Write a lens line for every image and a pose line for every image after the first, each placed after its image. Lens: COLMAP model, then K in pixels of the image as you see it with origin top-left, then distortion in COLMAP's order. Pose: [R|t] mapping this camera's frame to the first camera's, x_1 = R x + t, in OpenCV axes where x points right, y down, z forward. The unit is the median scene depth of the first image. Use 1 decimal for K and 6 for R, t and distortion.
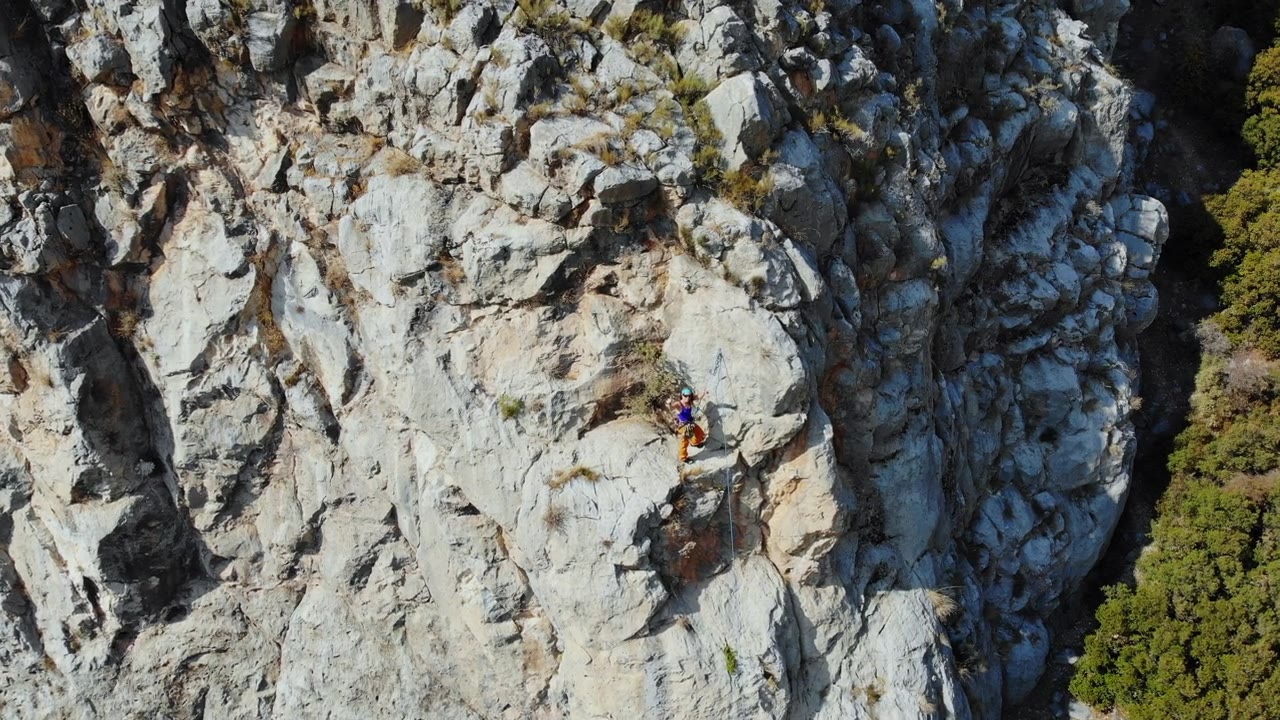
lens RADIAL K [[979.1, 0, 643.4], [0, 979.1, 356.3], [0, 0, 1]] dist [0.117365, -0.276546]
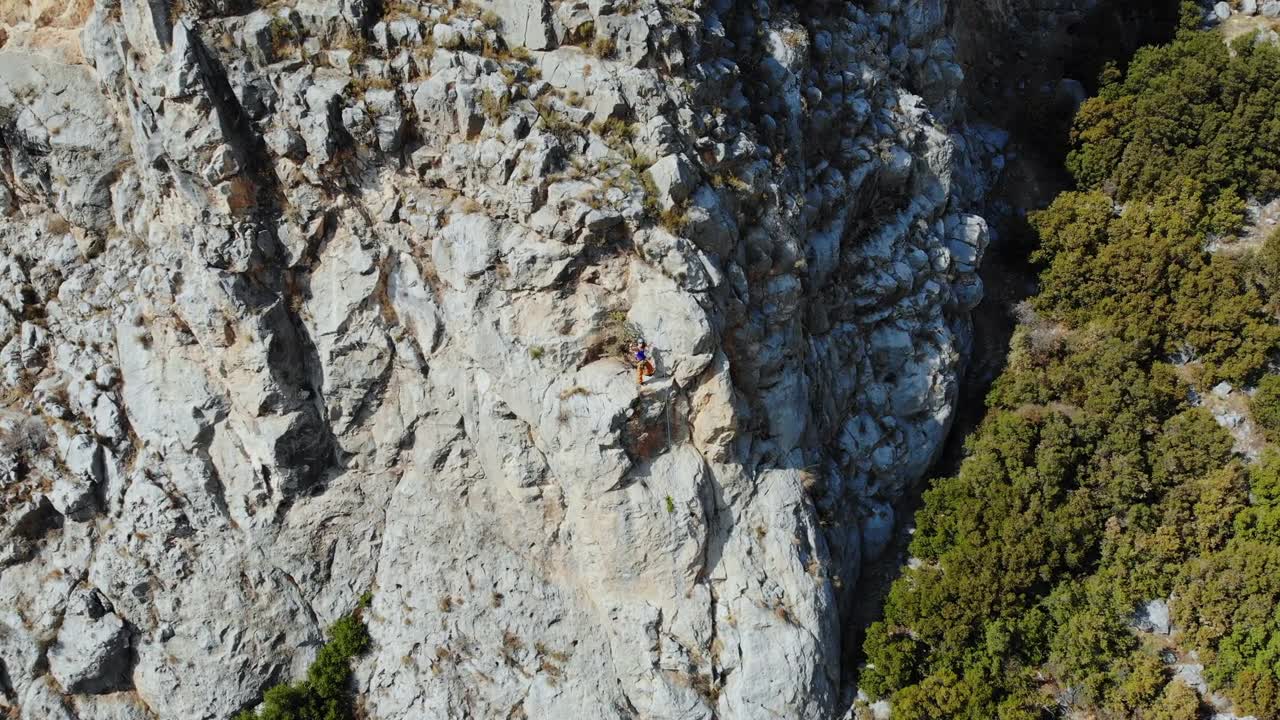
lens RADIAL K [[972.8, 0, 645.3], [0, 972.8, 358.6], [0, 0, 1]] dist [0.274848, -0.864524]
pose [[0.999907, -0.007447, 0.011433, 0.029175], [0.007405, 0.999966, 0.003763, 0.054790], [-0.011461, -0.003678, 0.999928, -0.622297]]
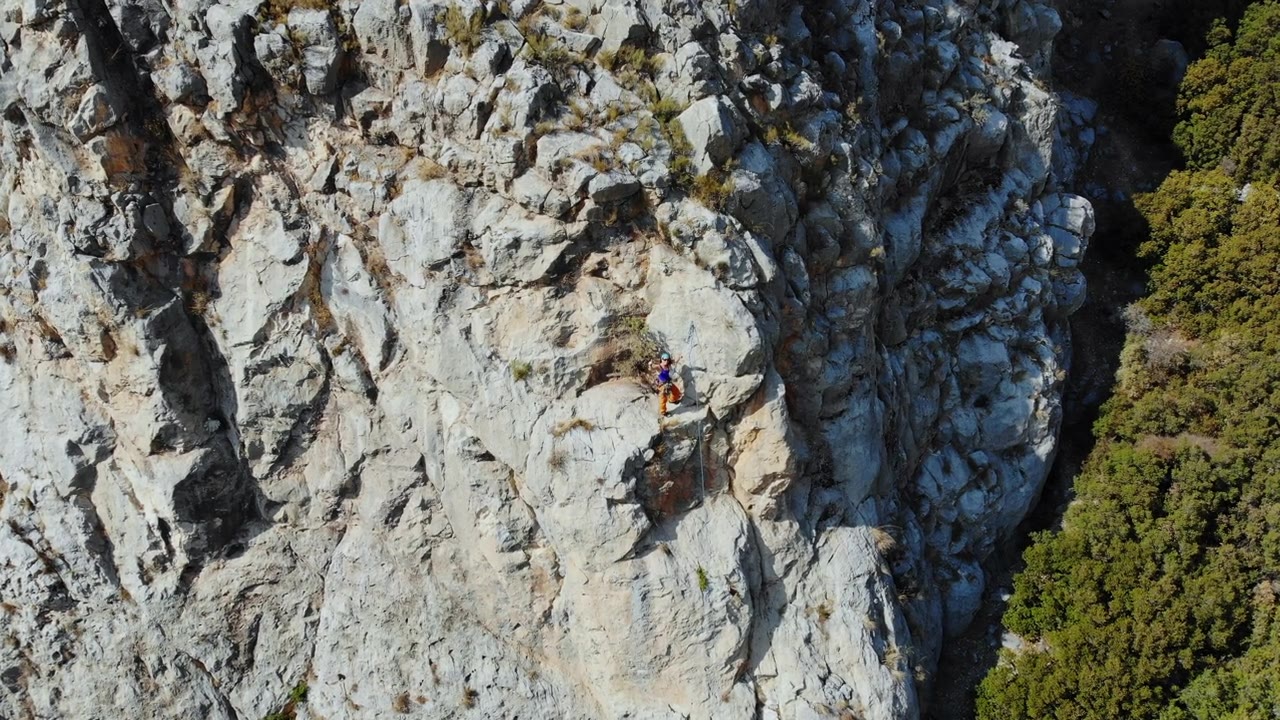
lens RADIAL K [[978.2, 0, 643.1], [0, 978.2, 357.9], [0, 0, 1]] dist [0.168986, -0.429388]
pose [[0.999986, -0.003132, 0.004291, 0.010529], [0.003126, 0.999994, 0.001462, 0.032738], [-0.004295, -0.001449, 0.999990, -0.204172]]
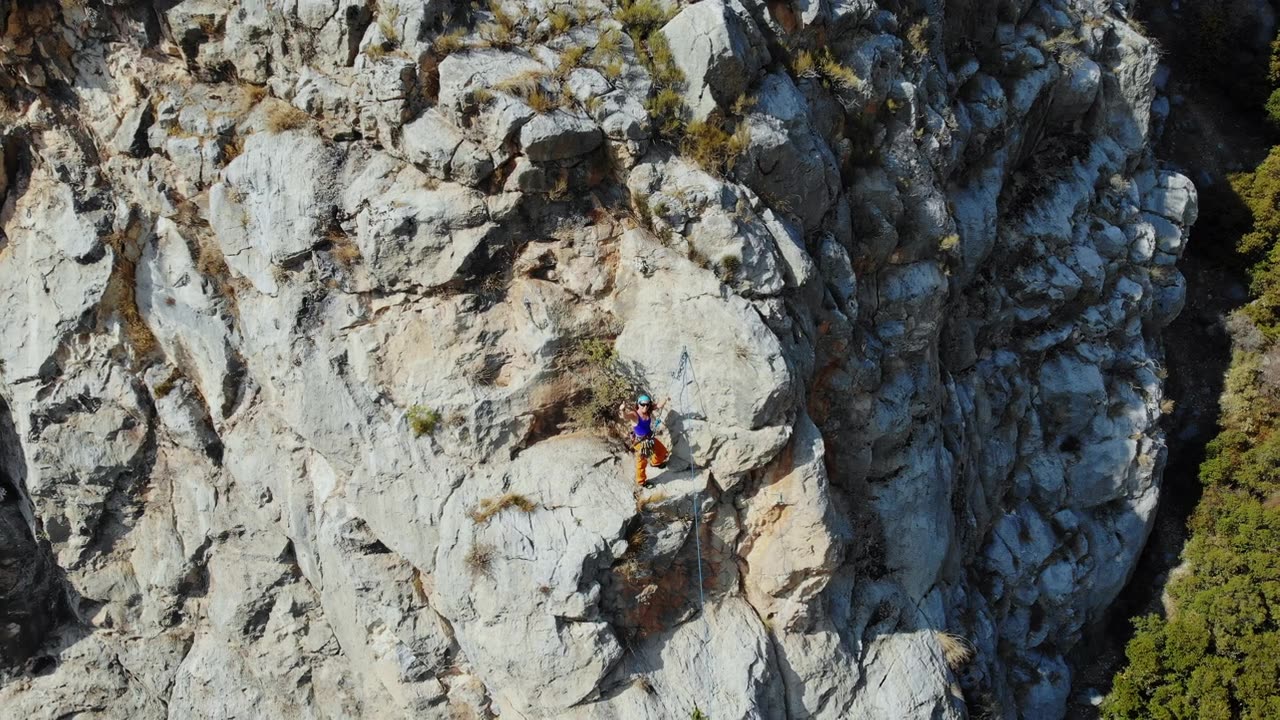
lens RADIAL K [[977.6, 0, 640.8], [0, 977.6, 359.8], [0, 0, 1]] dist [0.106531, -0.248696]
pose [[0.999904, -0.006250, 0.012401, 0.029382], [0.006210, 0.999975, 0.003276, 0.000435], [-0.012421, -0.003199, 0.999918, 0.180180]]
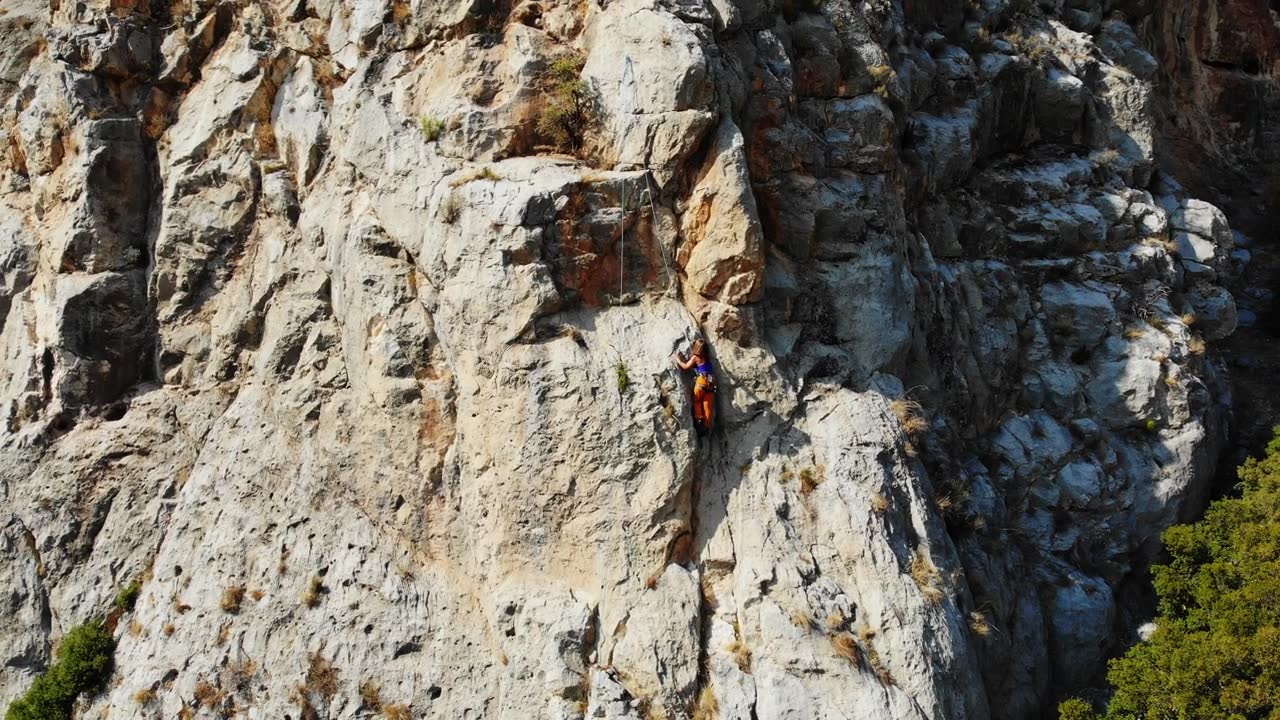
lens RADIAL K [[982.2, 0, 641.8], [0, 982.2, 360.2], [0, 0, 1]] dist [0.093864, -0.228136]
pose [[0.975287, 0.000411, -0.220939, 0.291297], [-0.107256, 0.875144, -0.471826, 0.687752], [0.193160, 0.483863, 0.853561, 0.243605]]
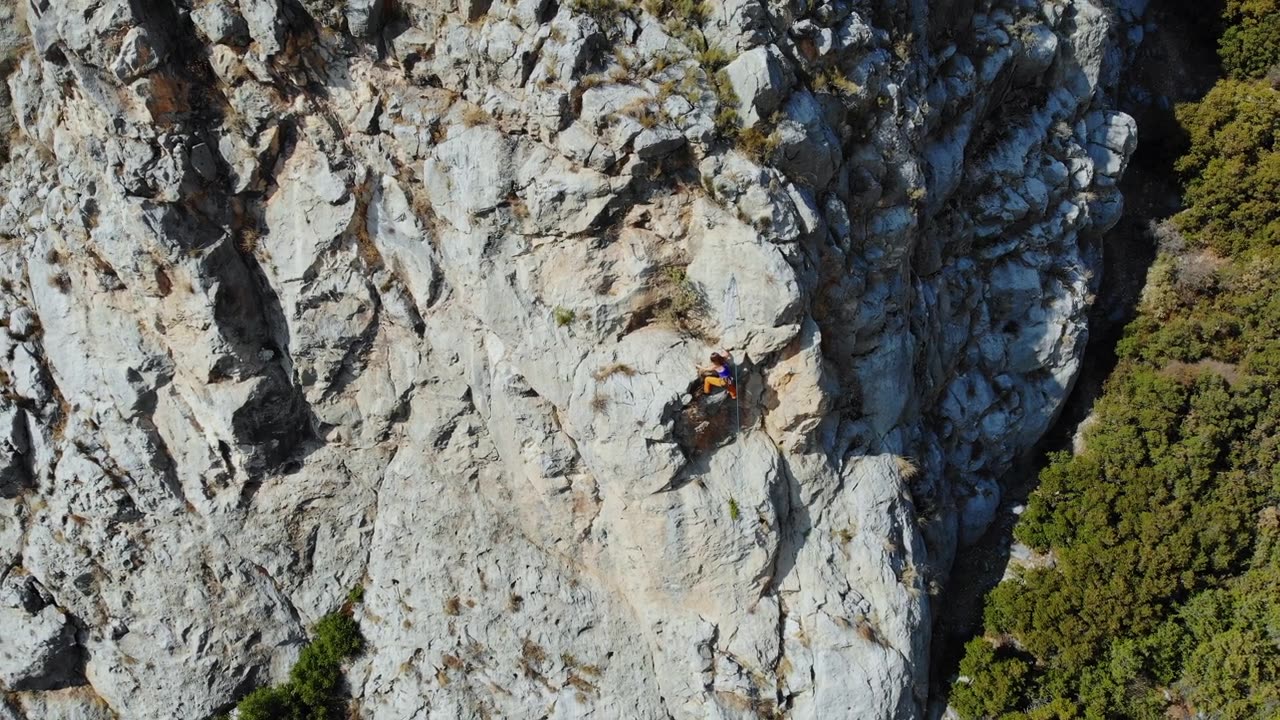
lens RADIAL K [[966.6, 0, 644.4], [0, 966.6, 359.6], [0, 0, 1]] dist [0.260027, -0.751558]
pose [[0.999861, 0.012461, -0.011061, -0.017096], [-0.010470, 0.986292, 0.164675, -0.092213], [0.012961, -0.164536, 0.986286, -0.220303]]
